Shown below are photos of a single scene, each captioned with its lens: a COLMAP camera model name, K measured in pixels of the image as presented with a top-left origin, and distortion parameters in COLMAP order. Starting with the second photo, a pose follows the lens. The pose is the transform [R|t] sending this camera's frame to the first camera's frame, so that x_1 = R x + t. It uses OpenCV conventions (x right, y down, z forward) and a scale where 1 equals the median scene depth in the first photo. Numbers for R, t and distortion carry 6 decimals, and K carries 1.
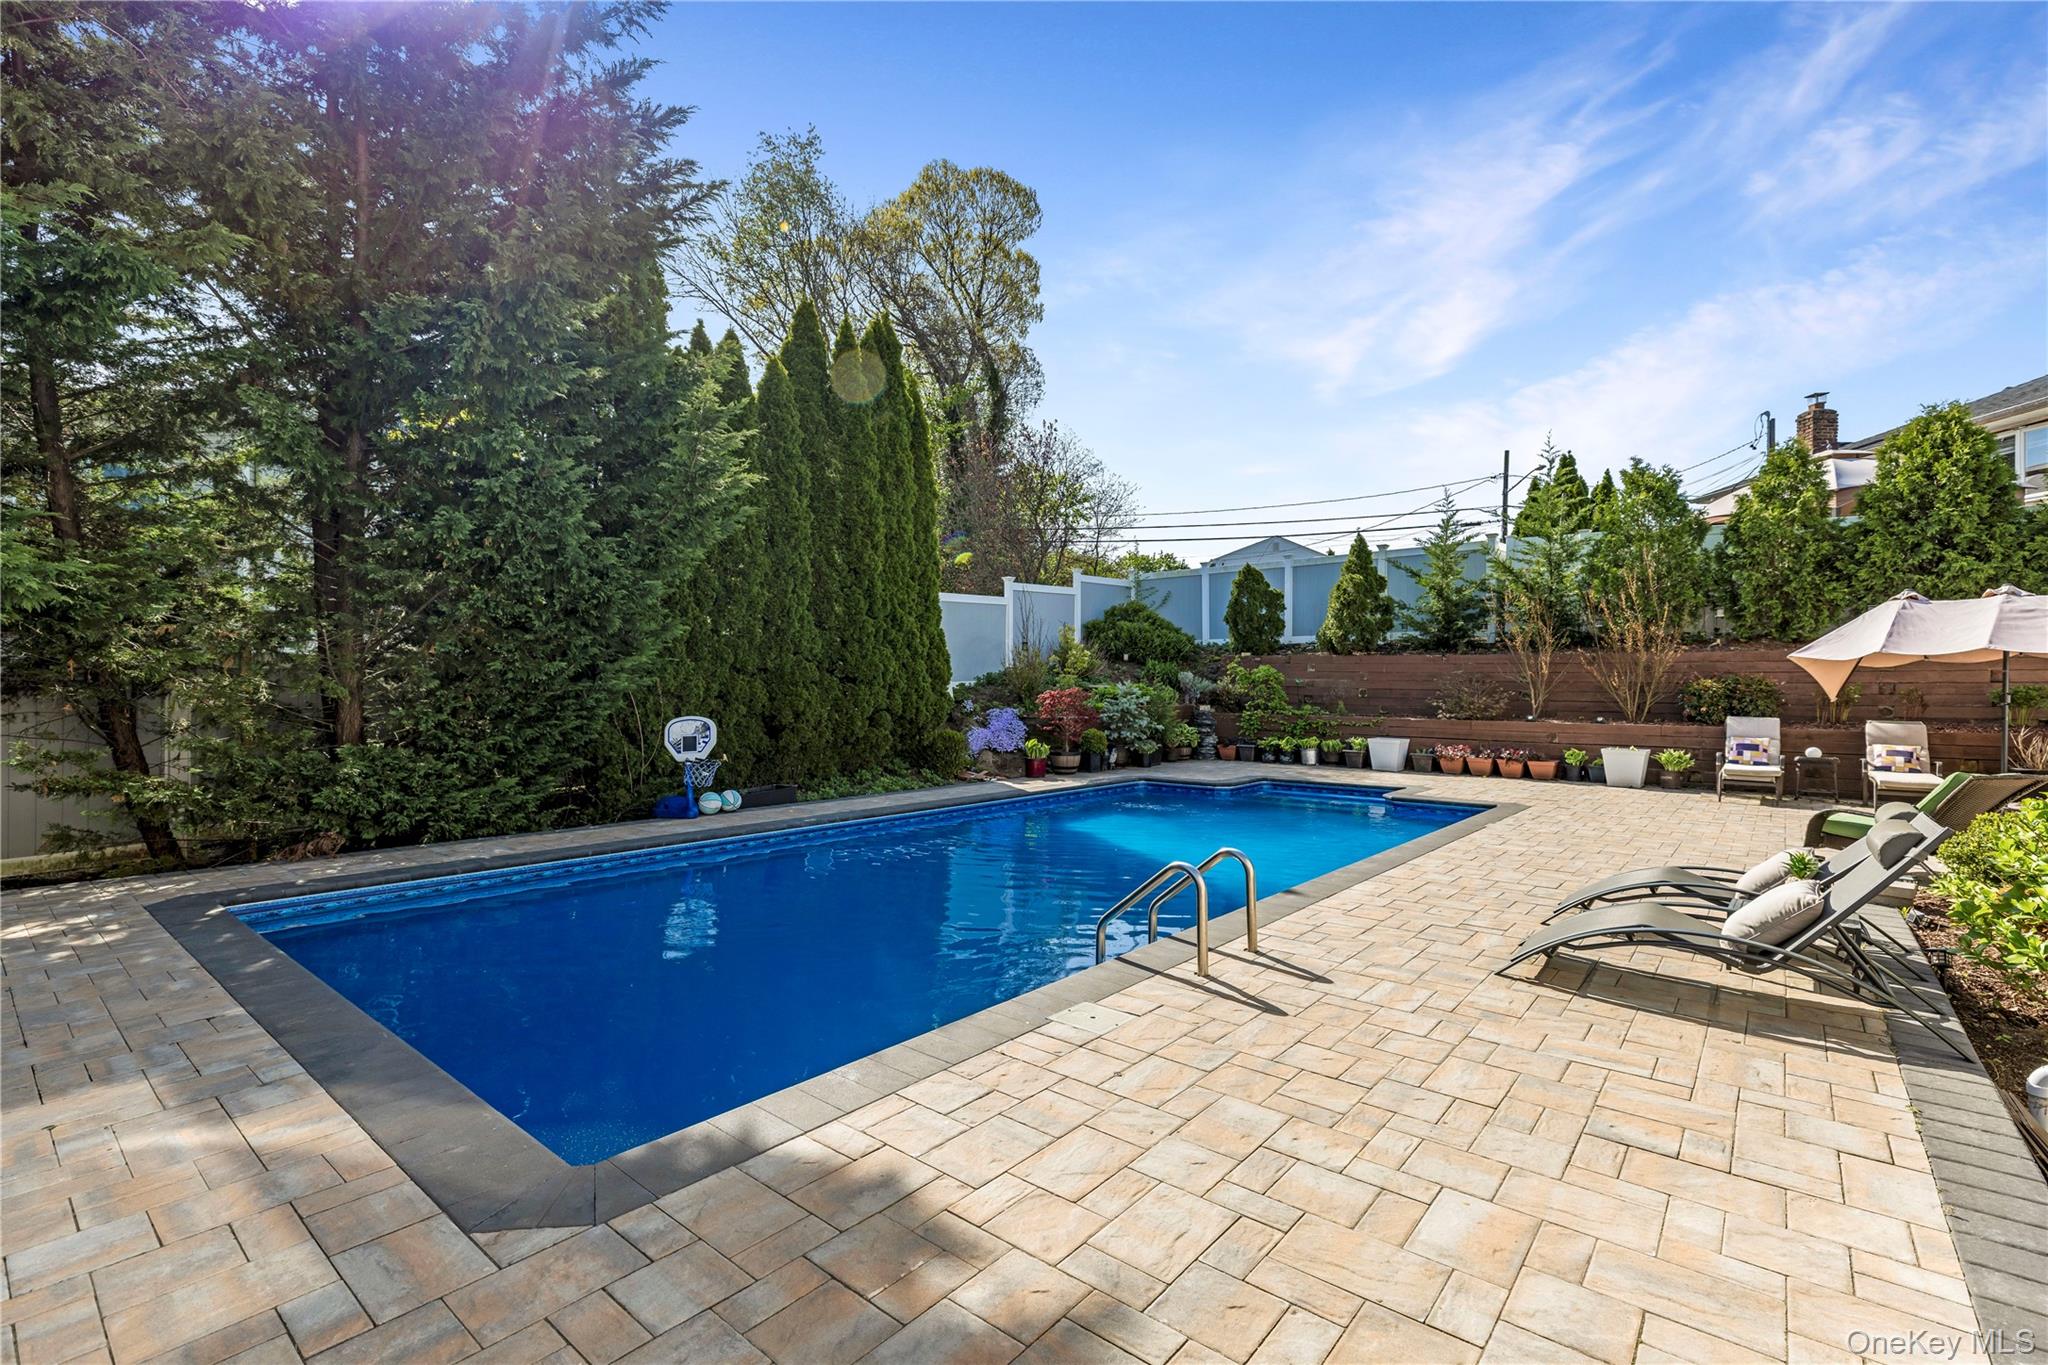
lens RADIAL K [[914.6, 0, 1027.0], [0, 914.6, 688.6], [0, 0, 1]] dist [0.004569, -0.000453]
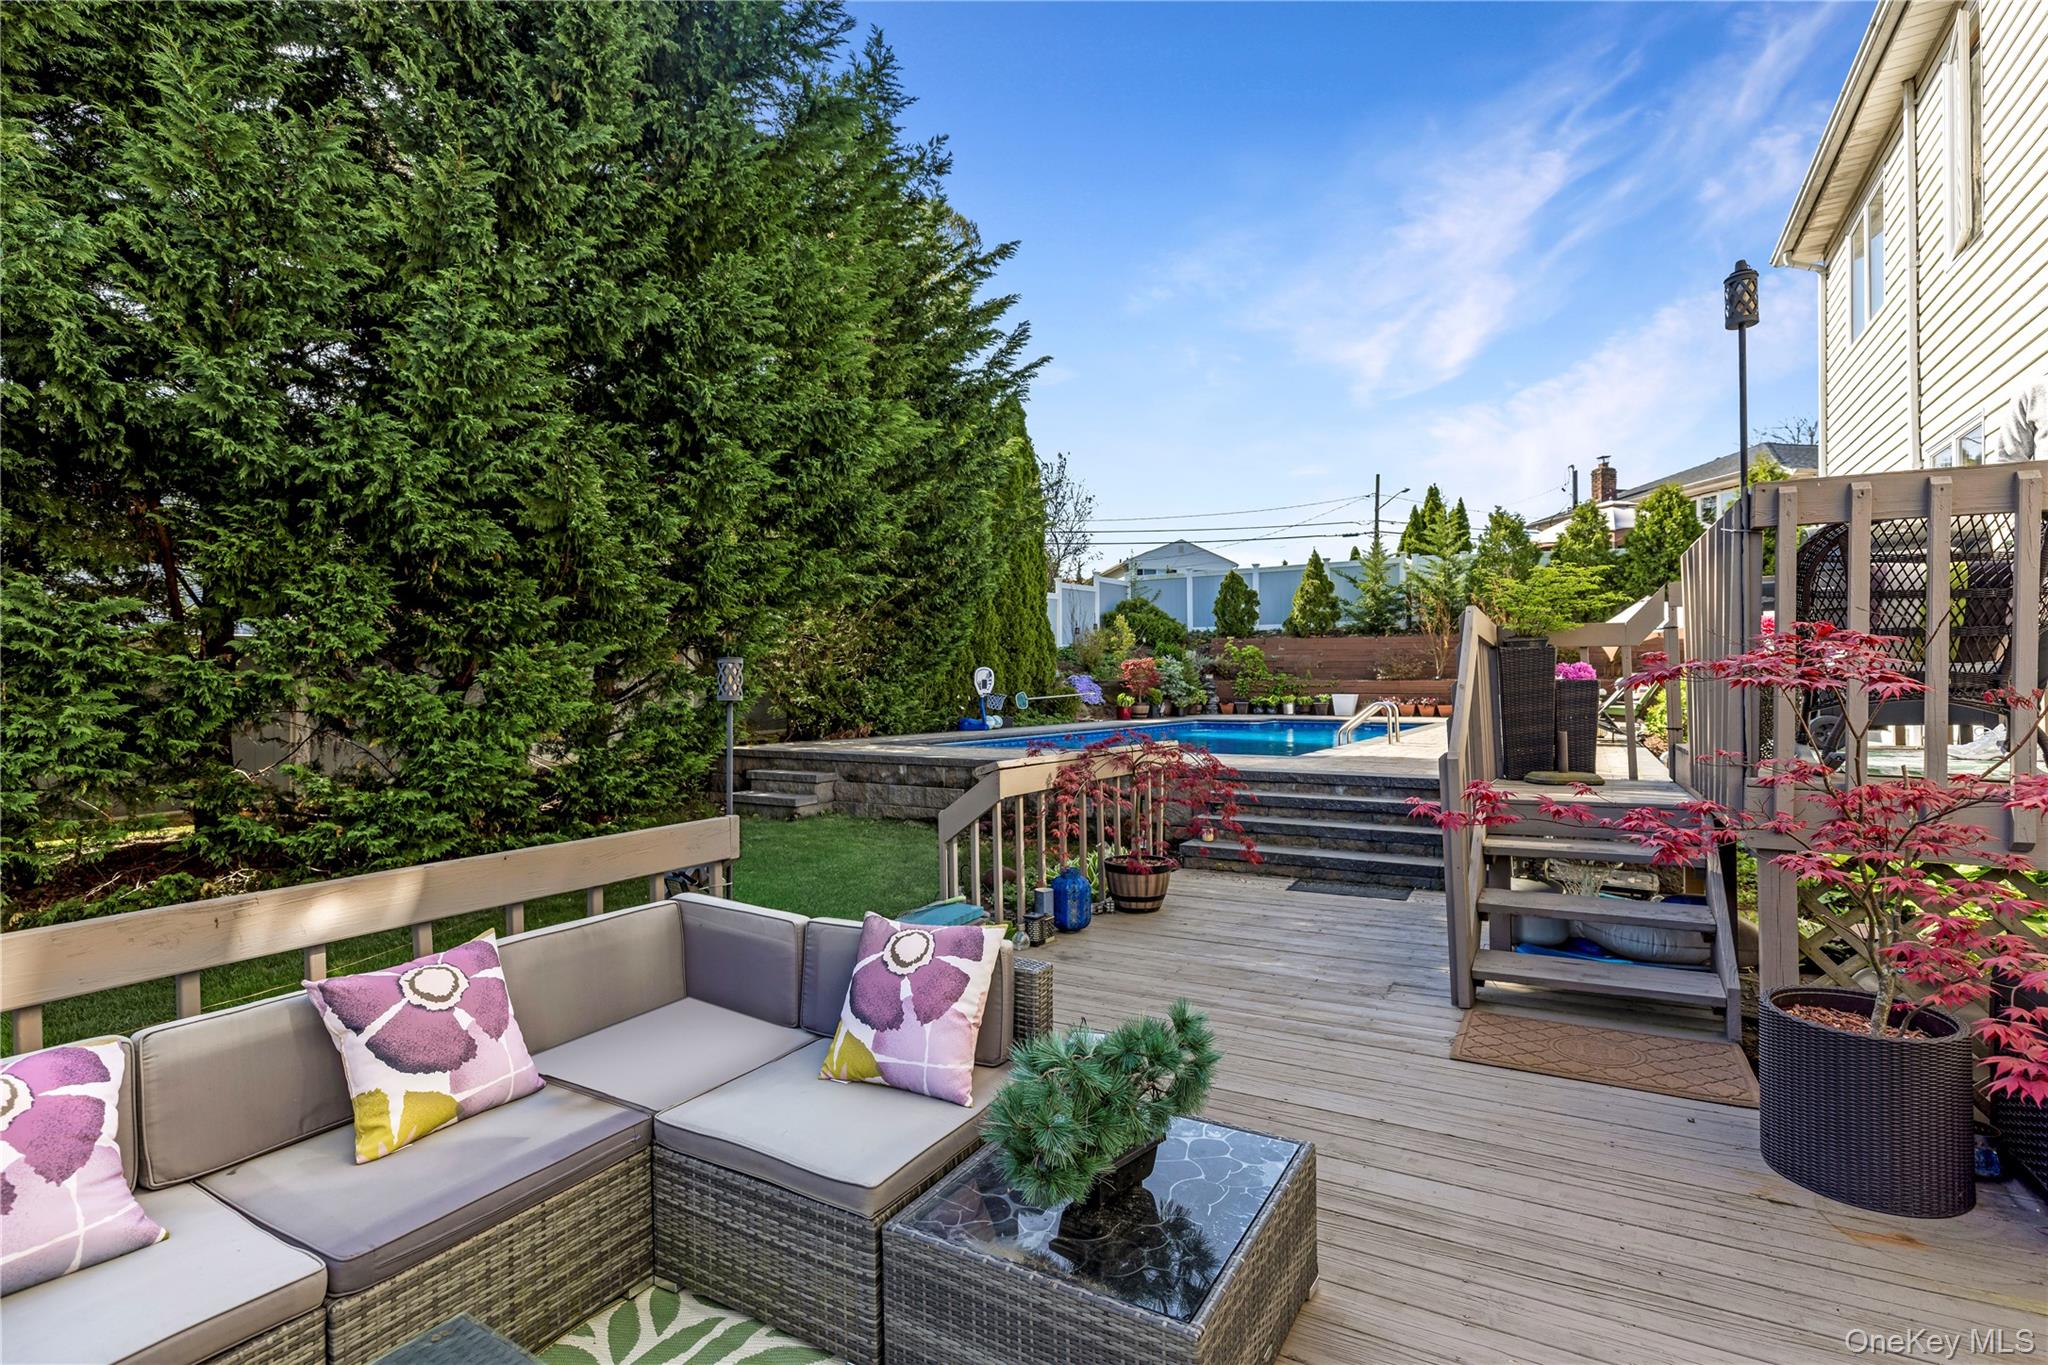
lens RADIAL K [[983.3, 0, 1020.9], [0, 983.3, 682.3], [0, 0, 1]] dist [0.000032, -0.000047]
pose [[0.985426, -0.005511, 0.170015, -0.352741], [0.006855, 0.999950, -0.007323, 0.041414], [-0.169966, 0.008382, 0.985414, -0.419736]]
